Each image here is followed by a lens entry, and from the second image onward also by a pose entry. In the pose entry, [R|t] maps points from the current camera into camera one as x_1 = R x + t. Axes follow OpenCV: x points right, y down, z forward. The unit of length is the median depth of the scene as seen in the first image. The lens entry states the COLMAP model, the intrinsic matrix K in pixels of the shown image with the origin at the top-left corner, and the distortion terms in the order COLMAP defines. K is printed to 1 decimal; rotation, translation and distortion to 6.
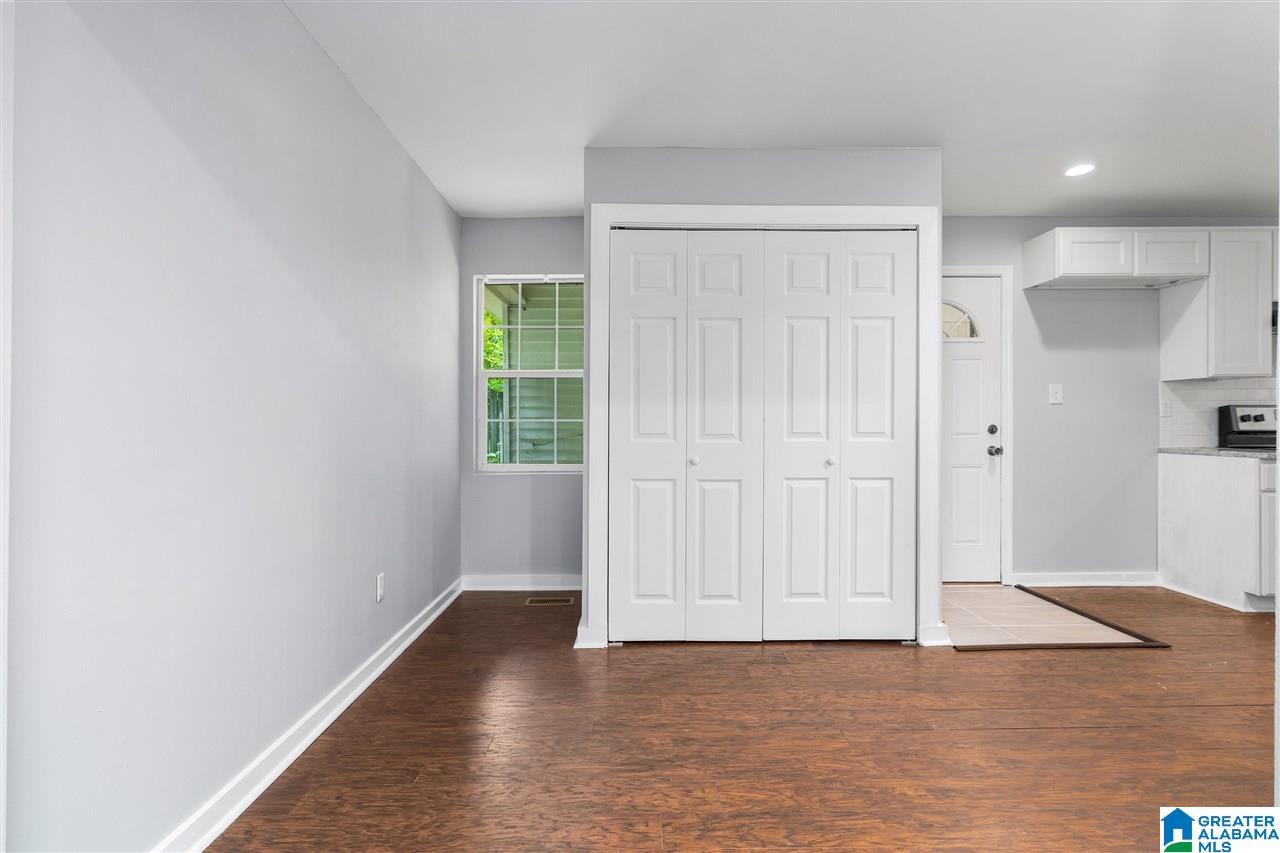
lens RADIAL K [[568.6, 0, 641.8], [0, 568.6, 424.3], [0, 0, 1]] dist [0.000845, 0.001157]
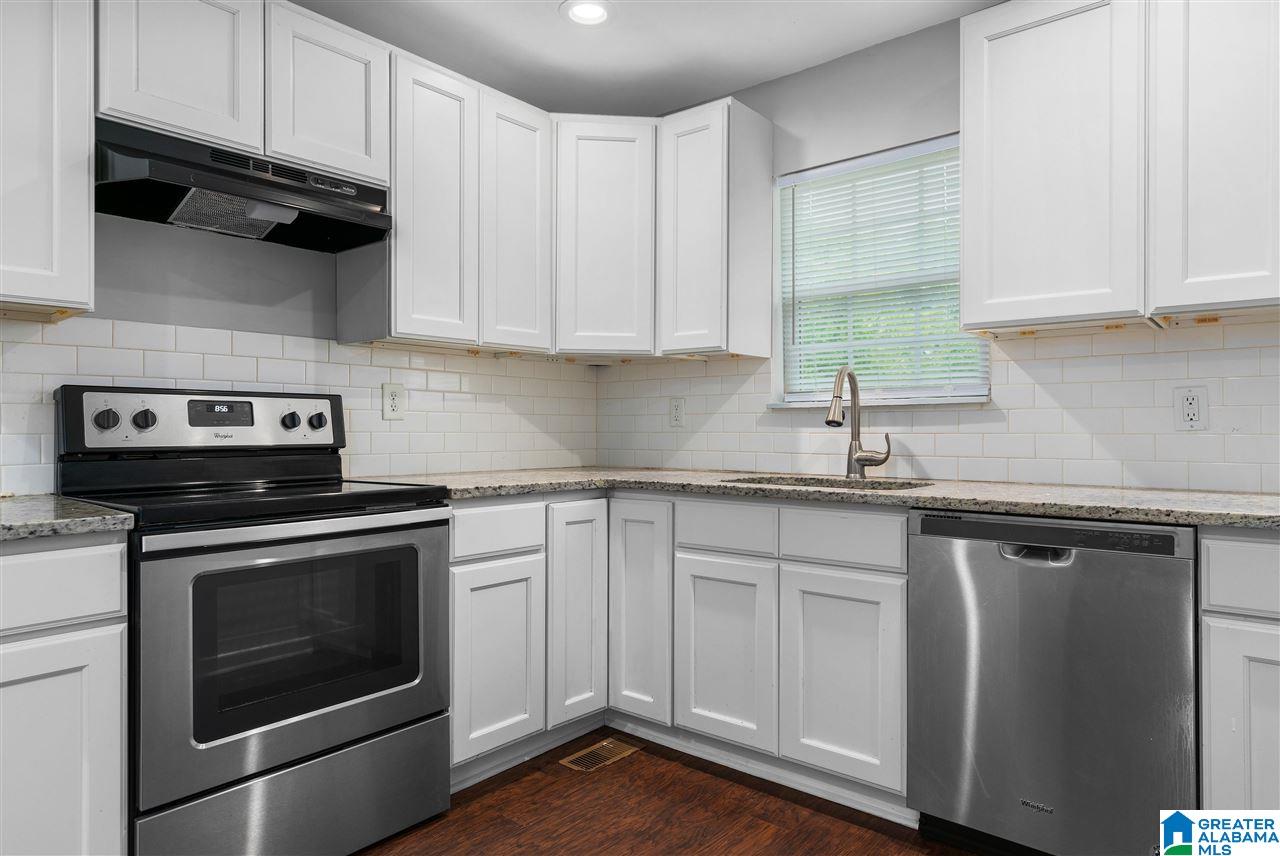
lens RADIAL K [[768.2, 0, 644.8], [0, 768.2, 422.1], [0, 0, 1]] dist [0.002595, 0.004513]
pose [[0.660300, 0.005941, 0.750978, 0.901405], [-0.002823, 0.999981, -0.005429, -0.006811], [-0.750996, 0.001465, 0.660305, 0.361299]]
